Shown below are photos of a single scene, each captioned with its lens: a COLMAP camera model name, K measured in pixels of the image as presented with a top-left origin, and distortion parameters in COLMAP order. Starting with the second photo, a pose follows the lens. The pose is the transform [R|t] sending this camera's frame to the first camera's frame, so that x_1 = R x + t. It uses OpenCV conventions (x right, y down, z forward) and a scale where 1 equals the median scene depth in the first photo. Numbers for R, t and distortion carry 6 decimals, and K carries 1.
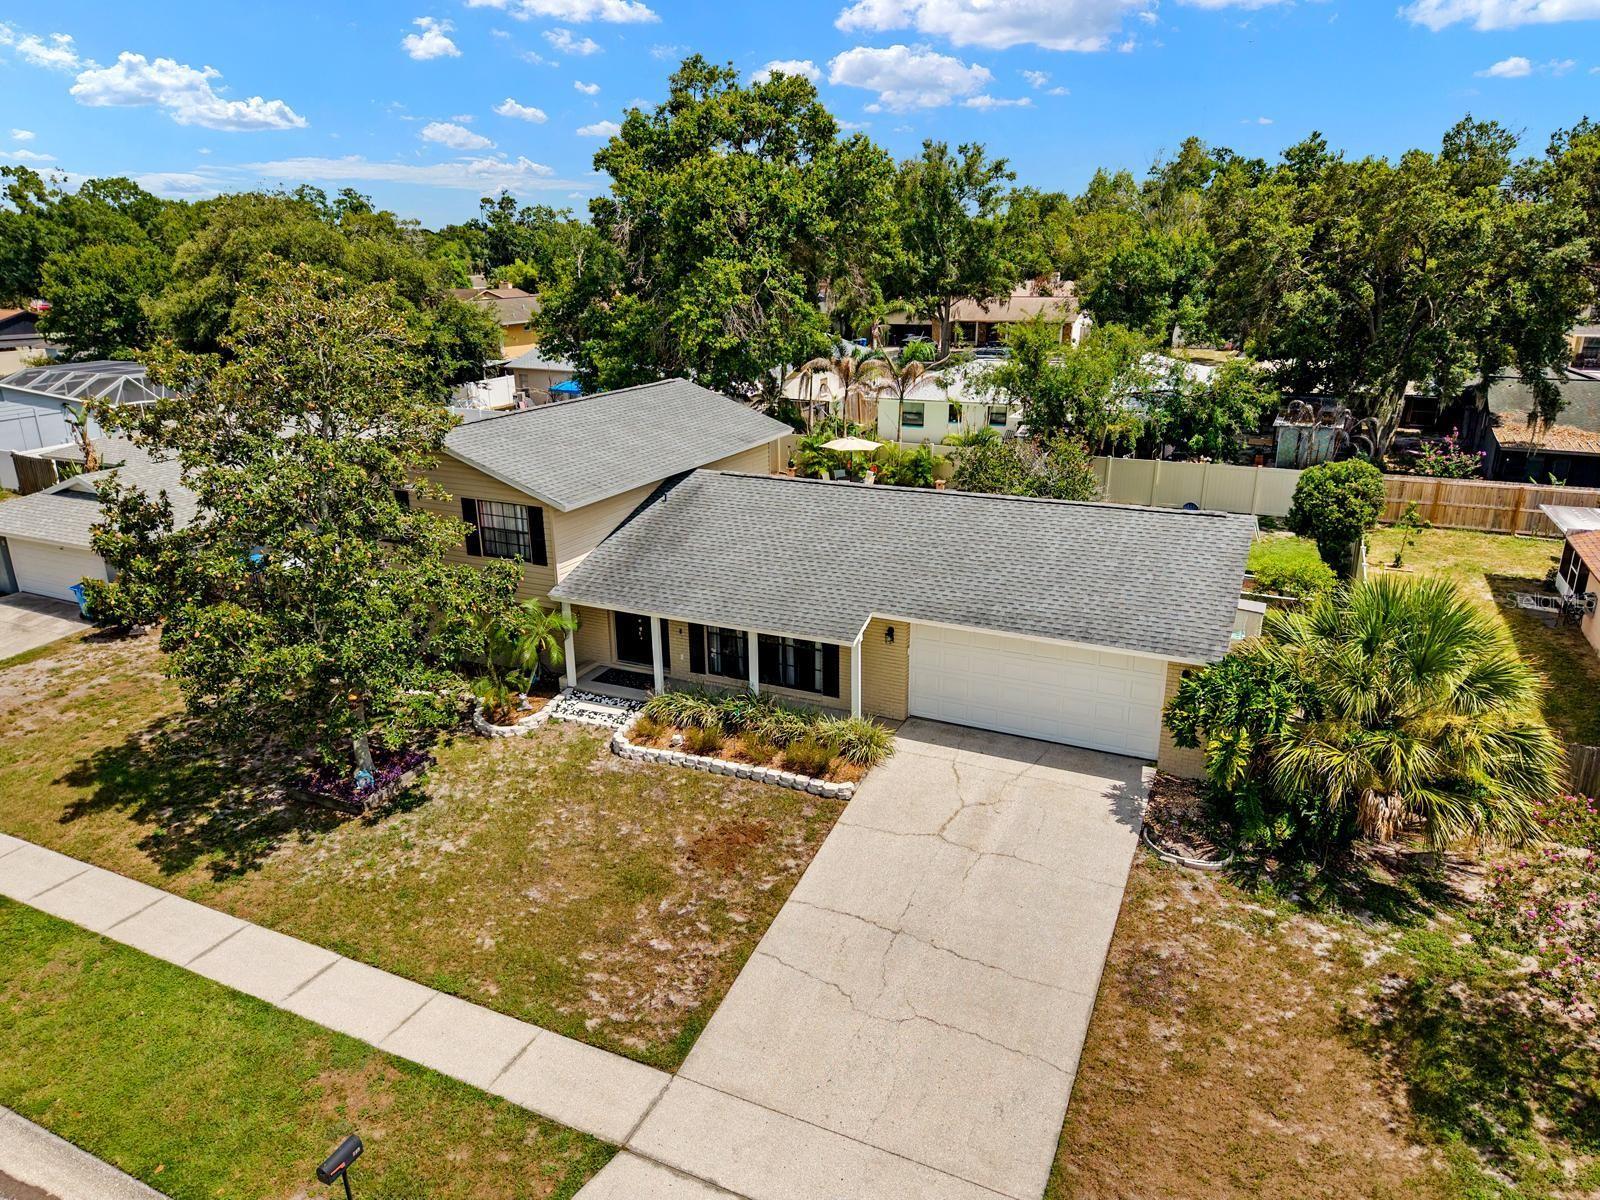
lens RADIAL K [[1072.5, 0, 800.0], [0, 1072.5, 600.0], [0, 0, 1]] dist [0.006327, -0.025126]
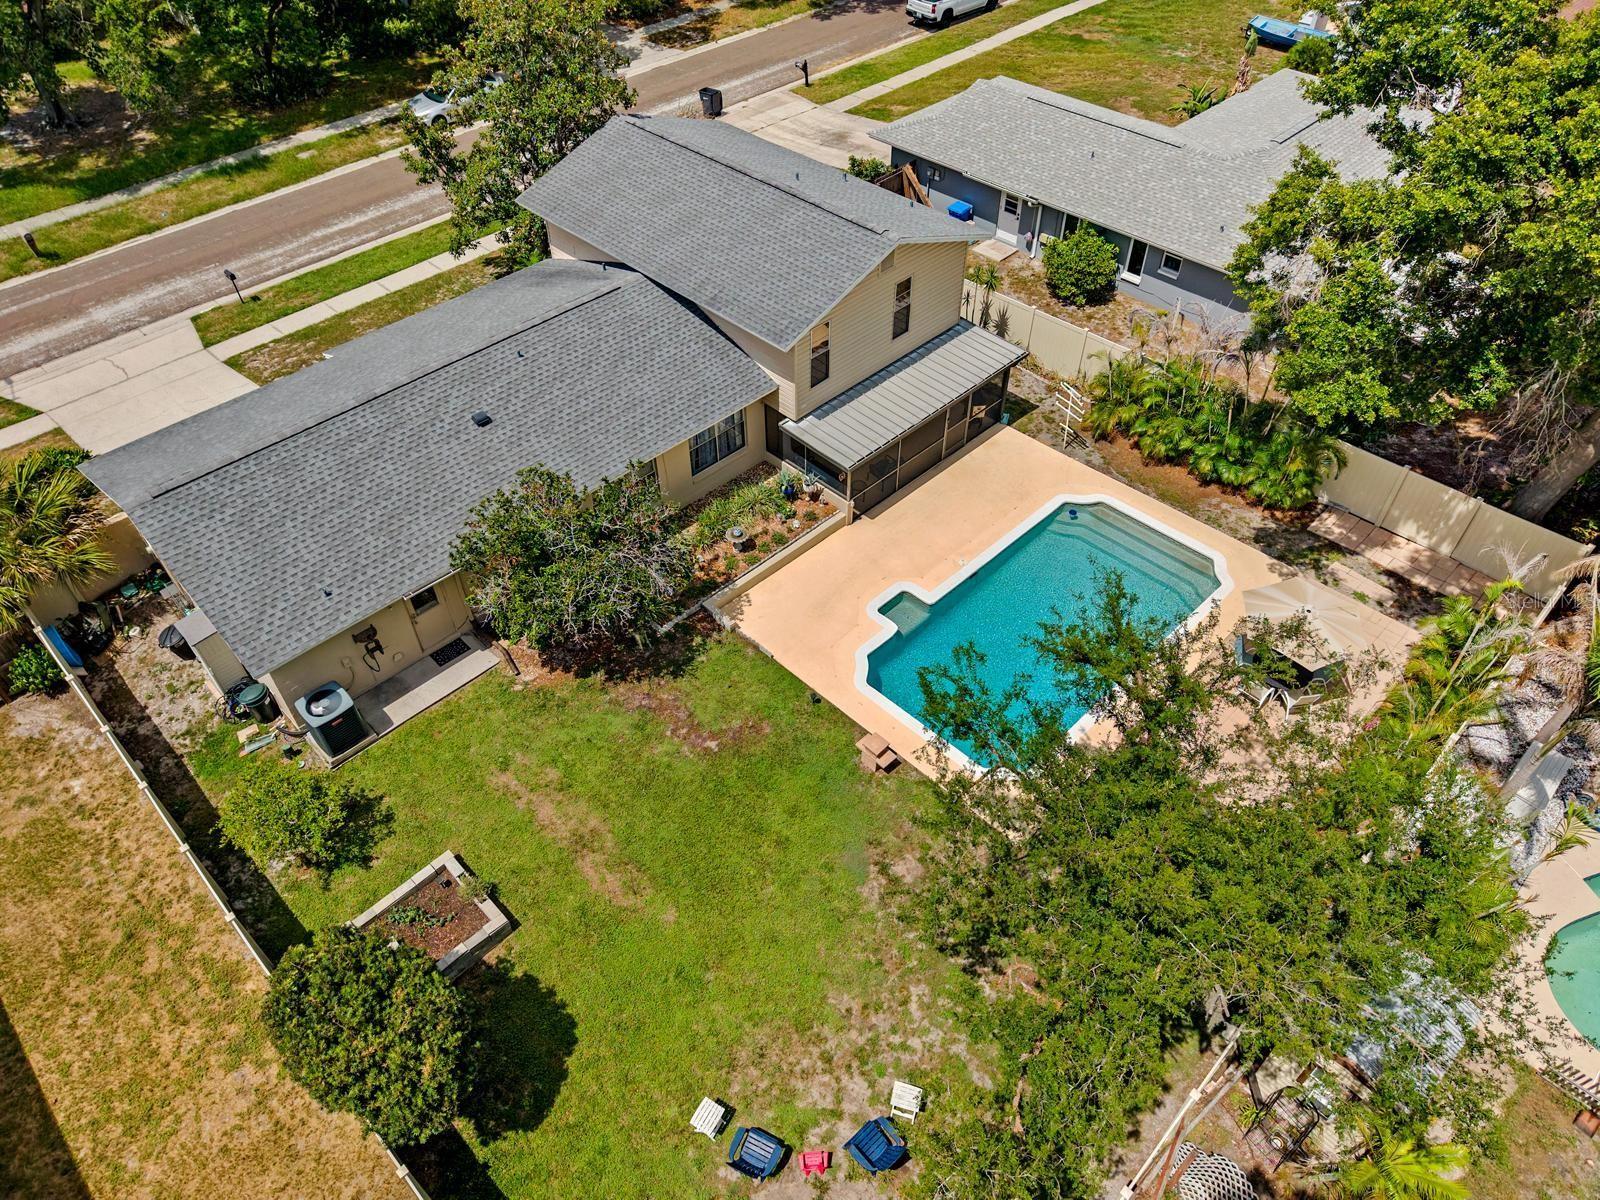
lens RADIAL K [[1072.5, 0, 800.0], [0, 1072.5, 600.0], [0, 0, 1]] dist [0.006327, -0.025126]
pose [[-0.333573, 0.674638, -0.658477, 1.101544], [-0.302955, 0.584720, 0.752543, -1.138907], [0.892719, 0.450517, 0.009338, 1.891119]]
